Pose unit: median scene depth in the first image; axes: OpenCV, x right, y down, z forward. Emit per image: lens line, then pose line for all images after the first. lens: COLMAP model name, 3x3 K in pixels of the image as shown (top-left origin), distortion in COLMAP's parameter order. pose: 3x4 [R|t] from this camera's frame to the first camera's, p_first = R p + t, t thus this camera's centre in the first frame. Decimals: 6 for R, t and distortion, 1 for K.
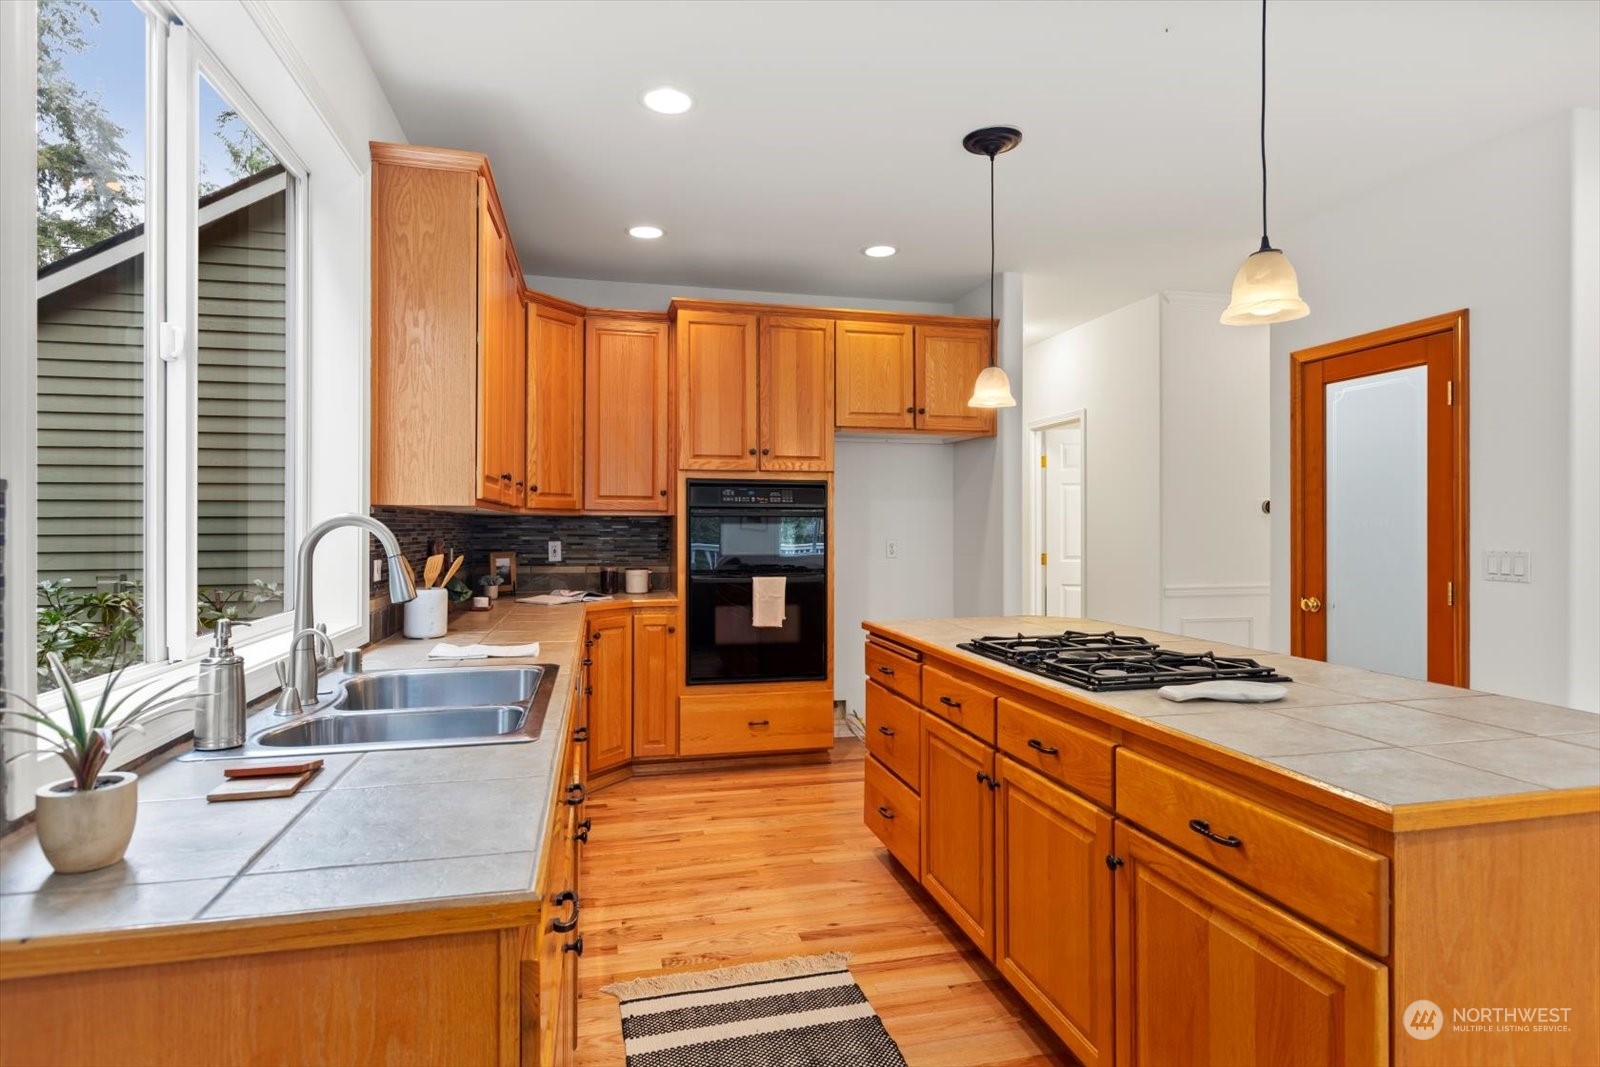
lens RADIAL K [[841.1, 0, 800.4], [0, 841.1, 529.6], [0, 0, 1]] dist [0.001973, -0.000181]
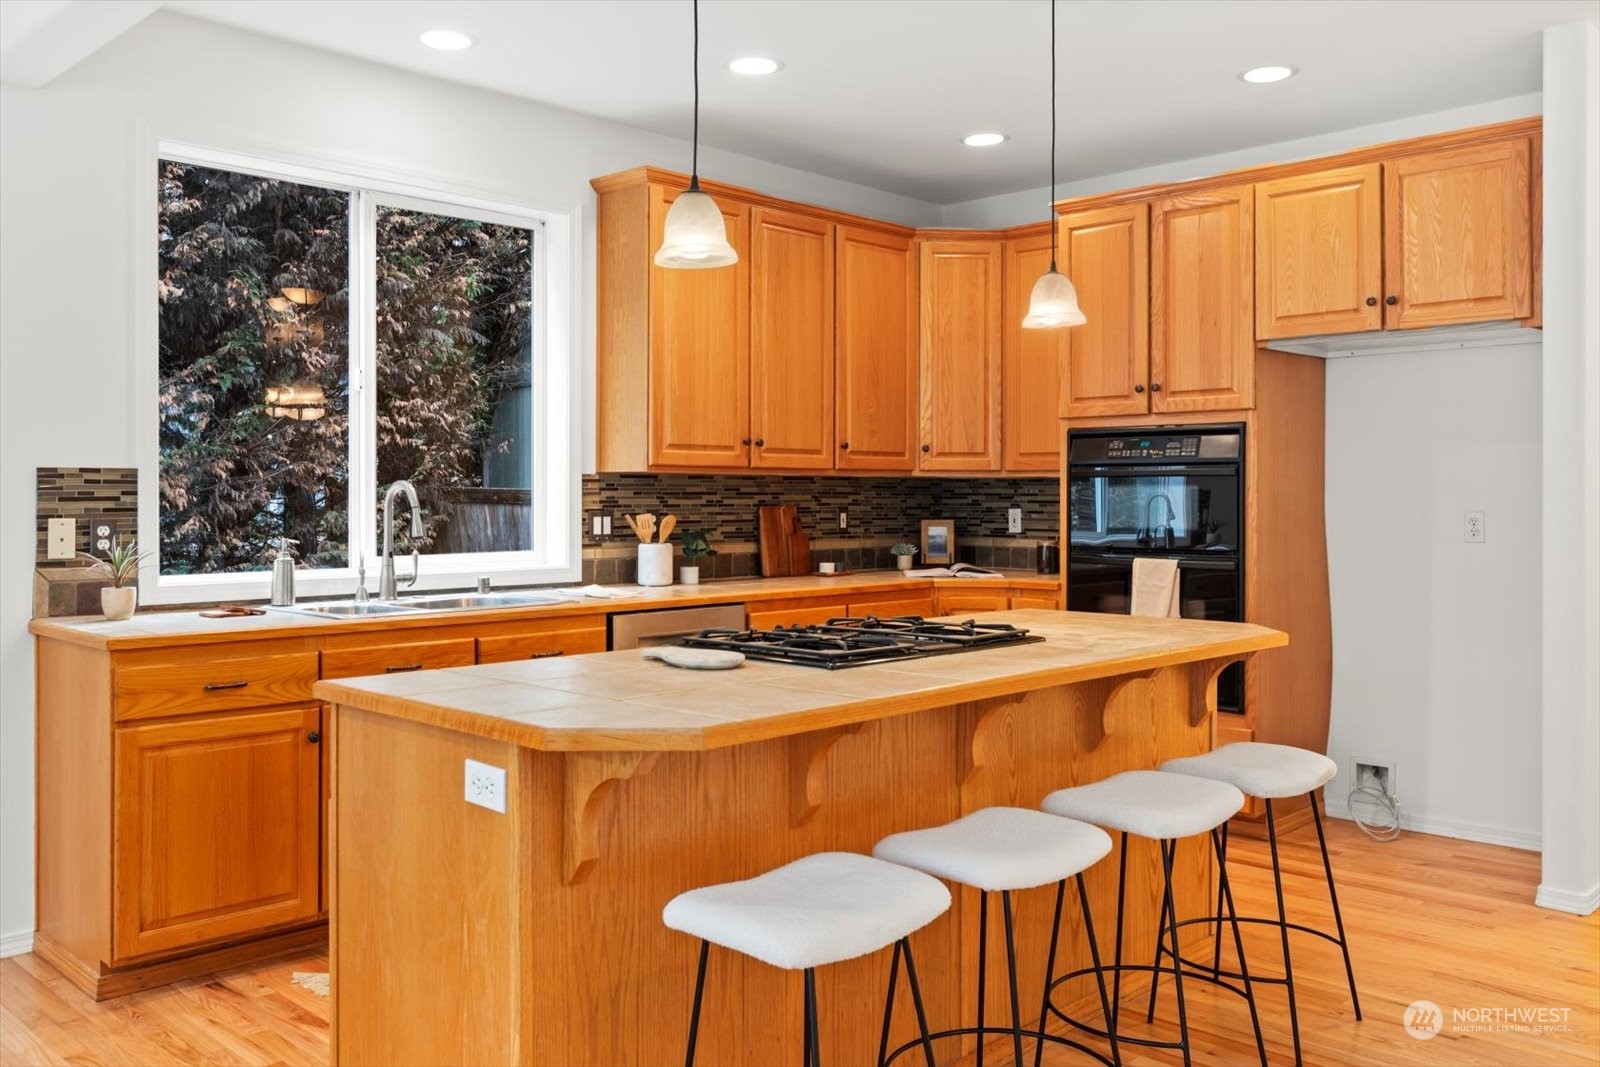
lens RADIAL K [[1310.0, 0, 796.6], [0, 1310.0, 517.9], [0, 0, 1]] dist [-0.030966, 0.004456]
pose [[0.529862, 0.012419, -0.847993, 0.753120], [-0.004208, 0.999919, 0.012014, 0.008653], [0.848073, -0.002797, 0.529872, 0.135500]]
